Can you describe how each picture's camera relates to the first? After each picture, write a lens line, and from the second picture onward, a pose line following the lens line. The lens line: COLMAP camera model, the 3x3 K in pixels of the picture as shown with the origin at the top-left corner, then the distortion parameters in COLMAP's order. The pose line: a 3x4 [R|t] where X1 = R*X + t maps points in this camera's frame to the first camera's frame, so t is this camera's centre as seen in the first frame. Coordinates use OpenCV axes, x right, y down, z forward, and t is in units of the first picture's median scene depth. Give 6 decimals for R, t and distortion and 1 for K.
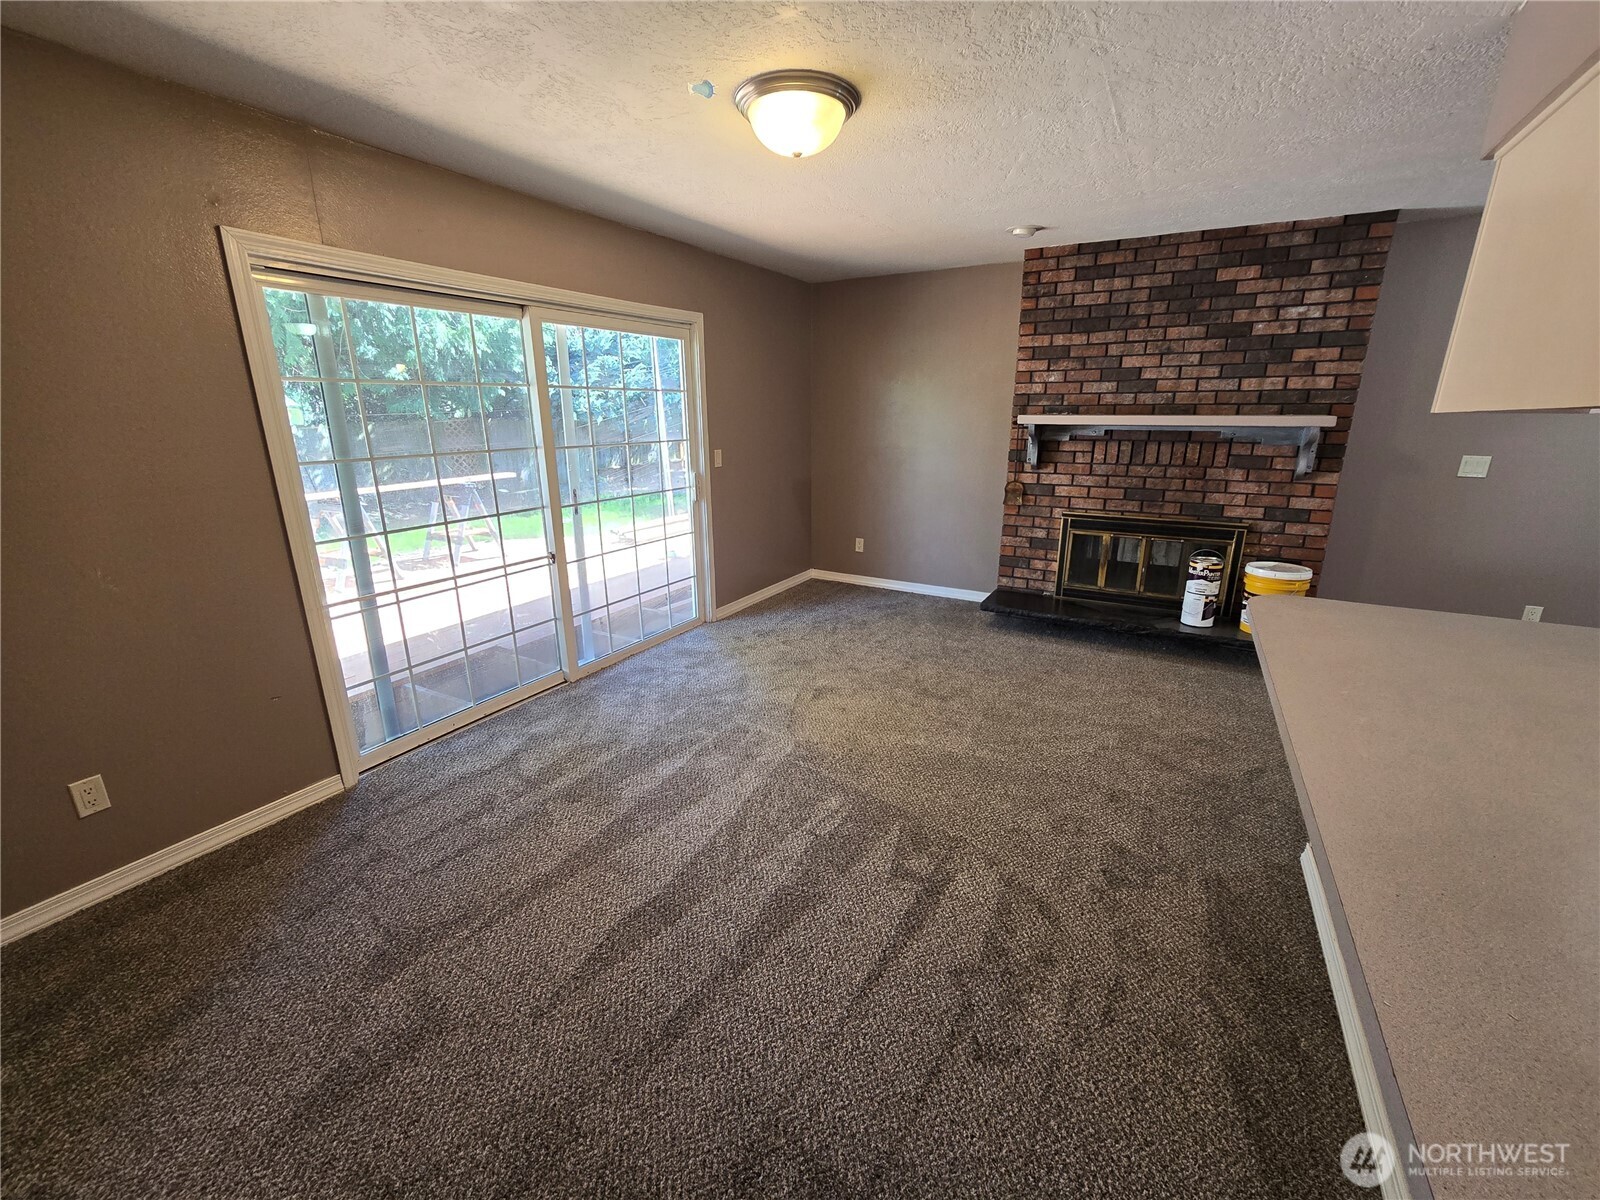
lens RADIAL K [[653.9, 0, 800.0], [0, 653.9, 600.0], [0, 0, 1]] dist [-0.000723, -0.000639]
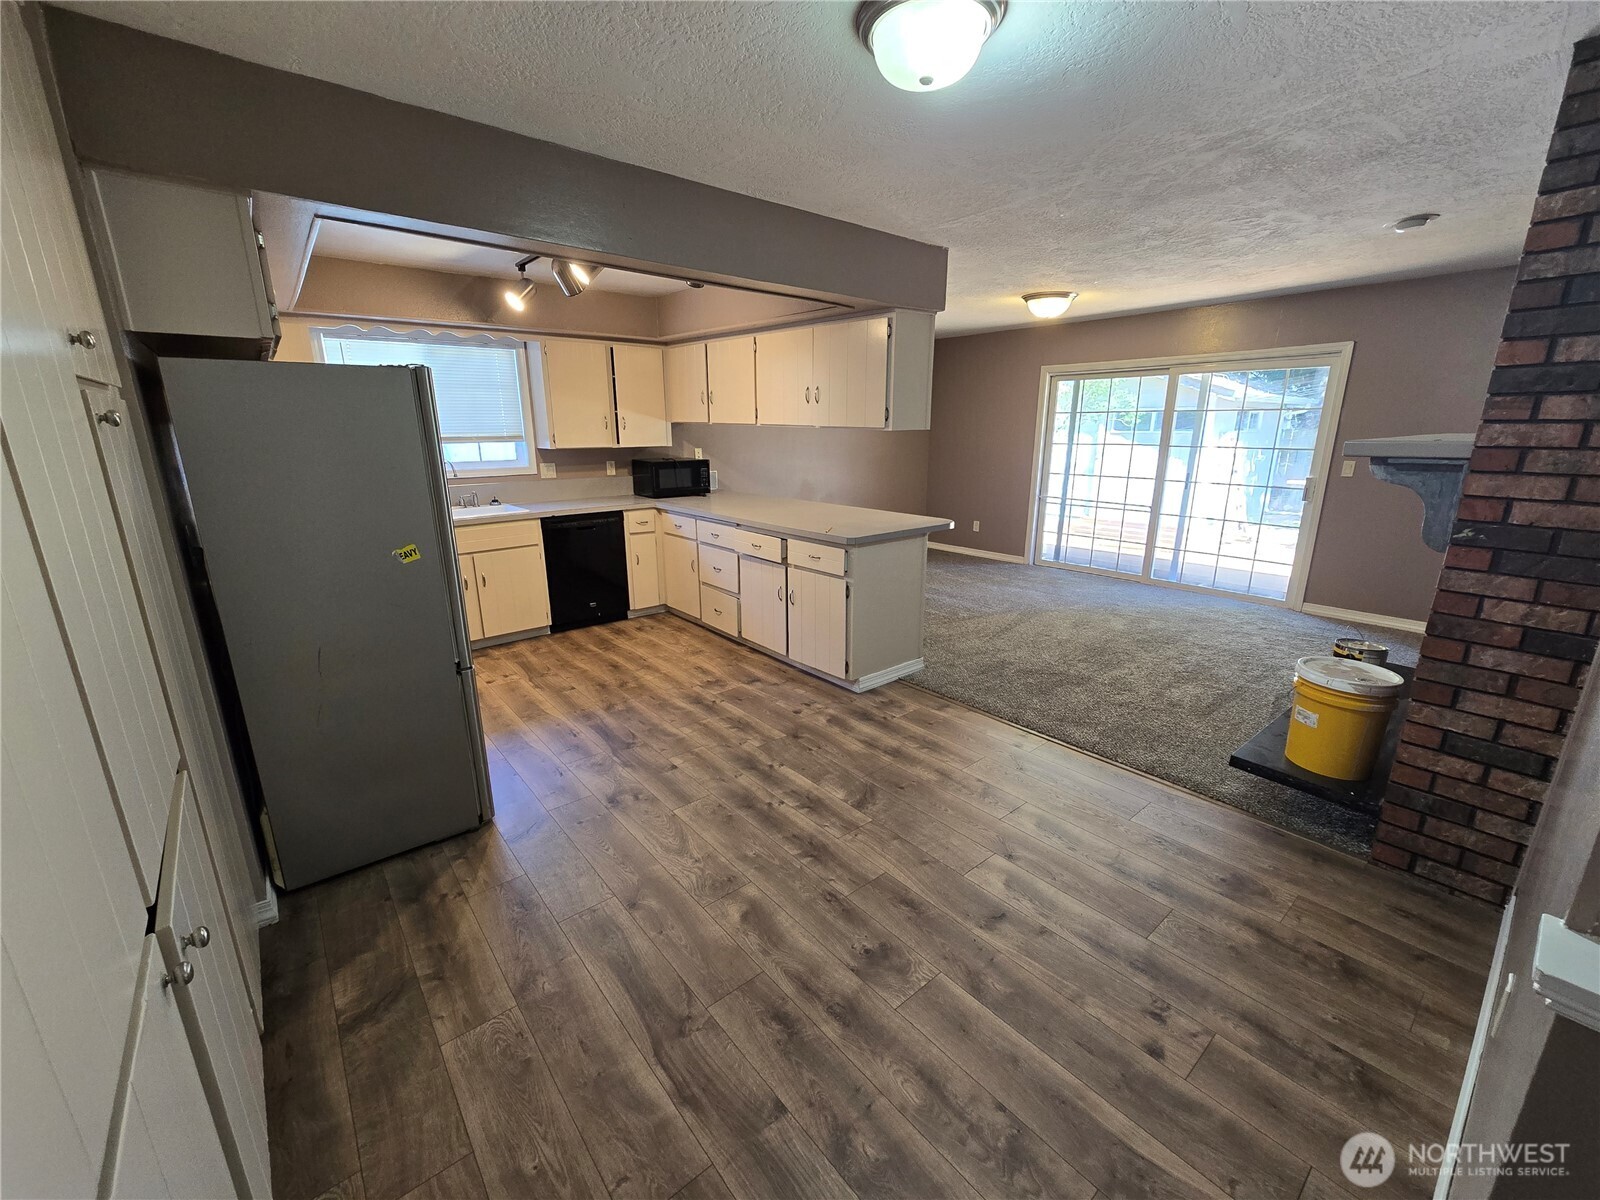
lens RADIAL K [[653.9, 0, 800.0], [0, 653.9, 600.0], [0, 0, 1]] dist [-0.000723, -0.000639]
pose [[-0.357817, 0.248409, -0.900145, 1.406006], [-0.256254, 0.900838, 0.350463, -0.189290], [0.897943, 0.356067, -0.258679, 0.611623]]
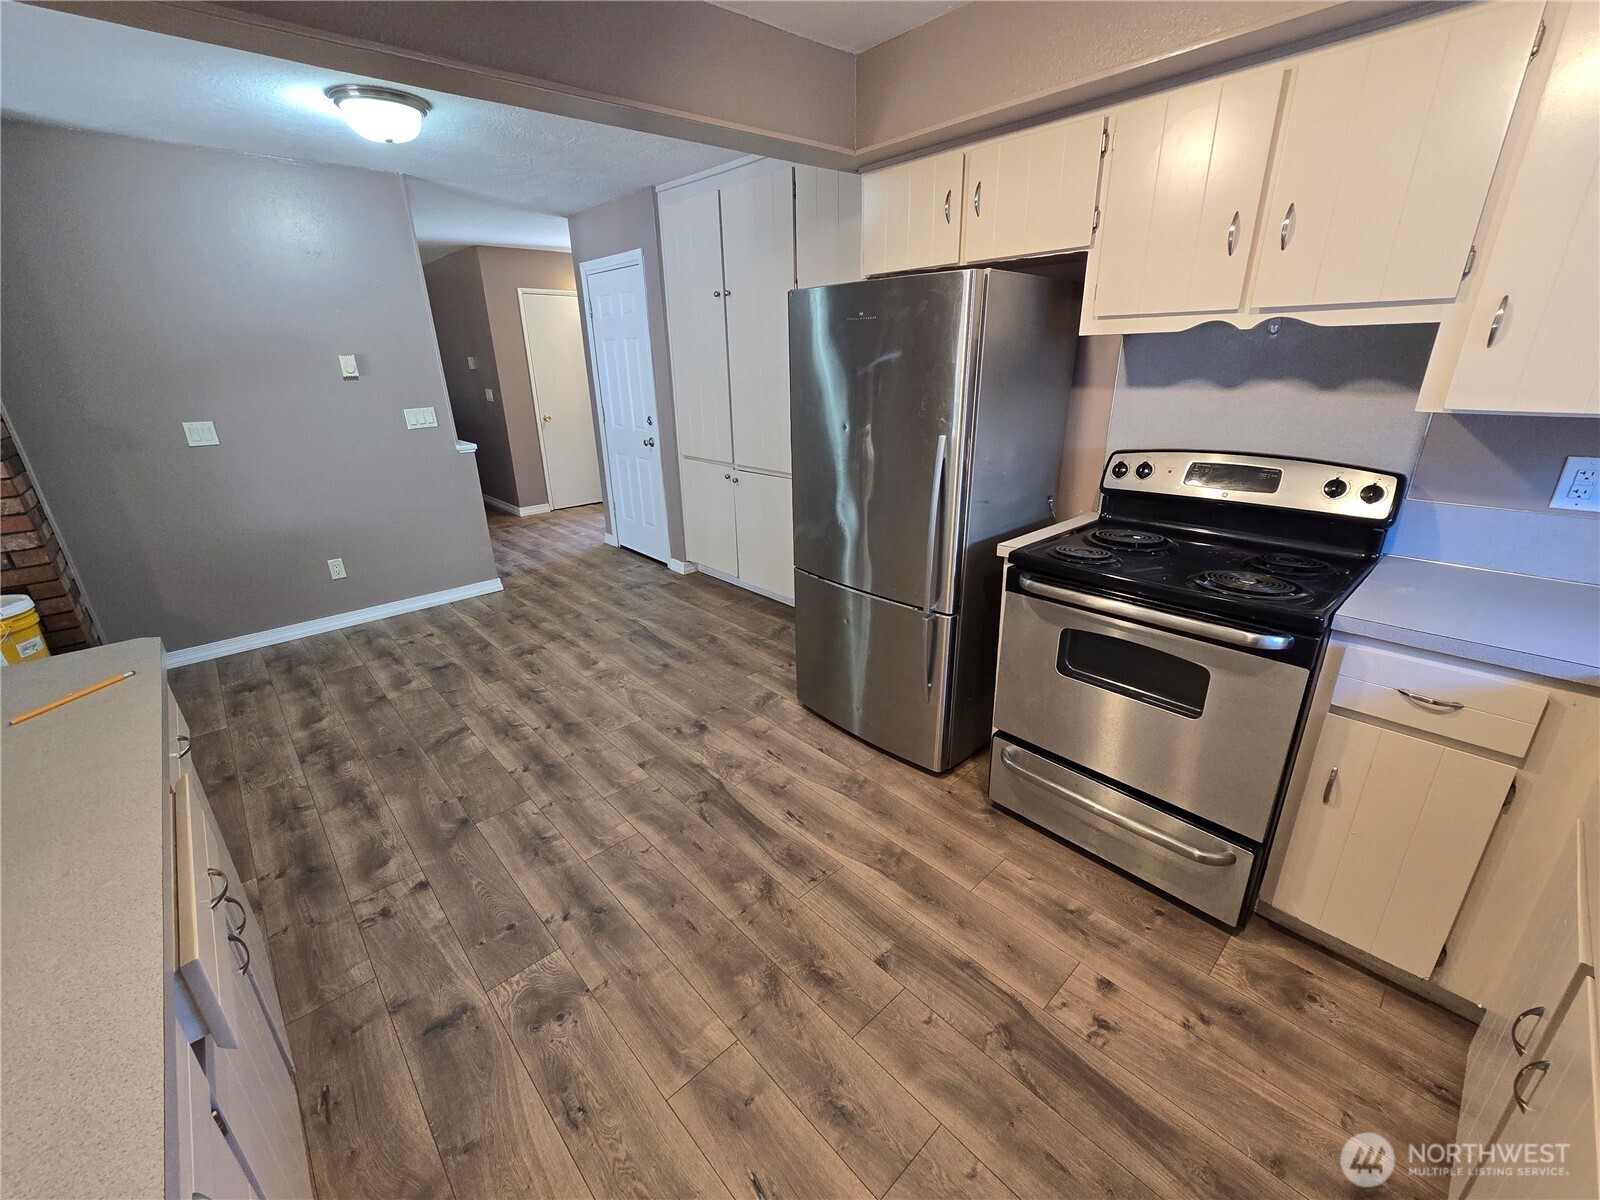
lens RADIAL K [[653.9, 0, 800.0], [0, 653.9, 600.0], [0, 0, 1]] dist [-0.000723, -0.000639]
pose [[0.306180, -0.334145, 0.891404, 0.364976], [0.283700, 0.925855, 0.249614, 0.018261], [-0.908718, 0.176465, 0.378275, -0.052273]]
